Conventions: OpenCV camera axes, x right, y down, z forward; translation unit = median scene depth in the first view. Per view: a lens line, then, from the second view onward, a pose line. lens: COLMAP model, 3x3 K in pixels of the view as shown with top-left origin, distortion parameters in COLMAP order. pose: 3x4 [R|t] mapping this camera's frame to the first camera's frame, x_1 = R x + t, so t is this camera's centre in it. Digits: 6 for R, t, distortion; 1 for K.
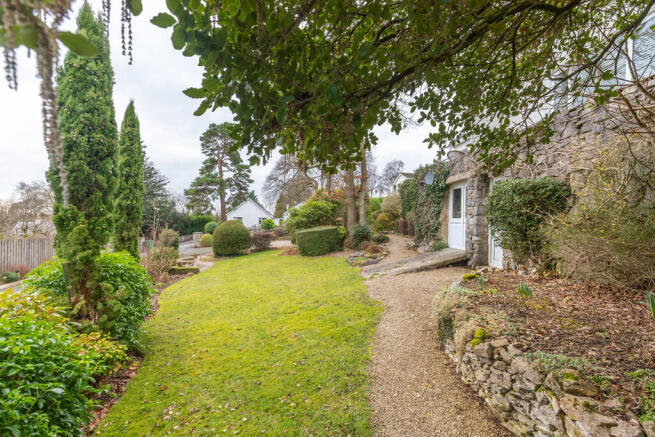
lens RADIAL K [[309.7, 0, 327.2], [0, 309.7, 220.4], [0, 0, 1]] dist [-0.000034, -0.000101]
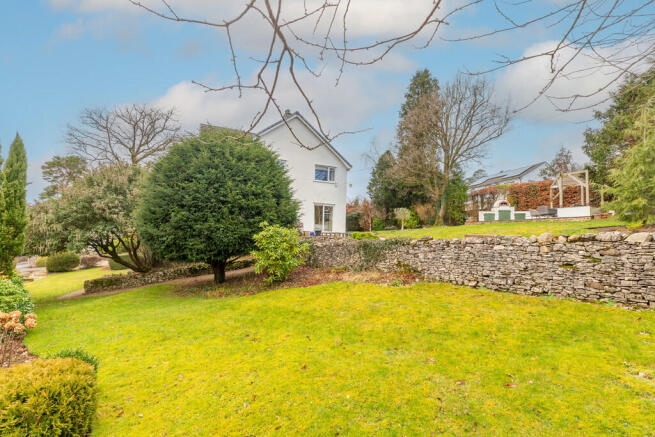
lens RADIAL K [[309.7, 0, 328.7], [0, 309.7, 220.3], [0, 0, 1]] dist [-0.000034, -0.000101]
pose [[0.934890, 0.027492, 0.353870, 0.326772], [-0.008461, 0.998439, -0.055215, -0.057782], [-0.354836, 0.048626, 0.933663, -0.783015]]
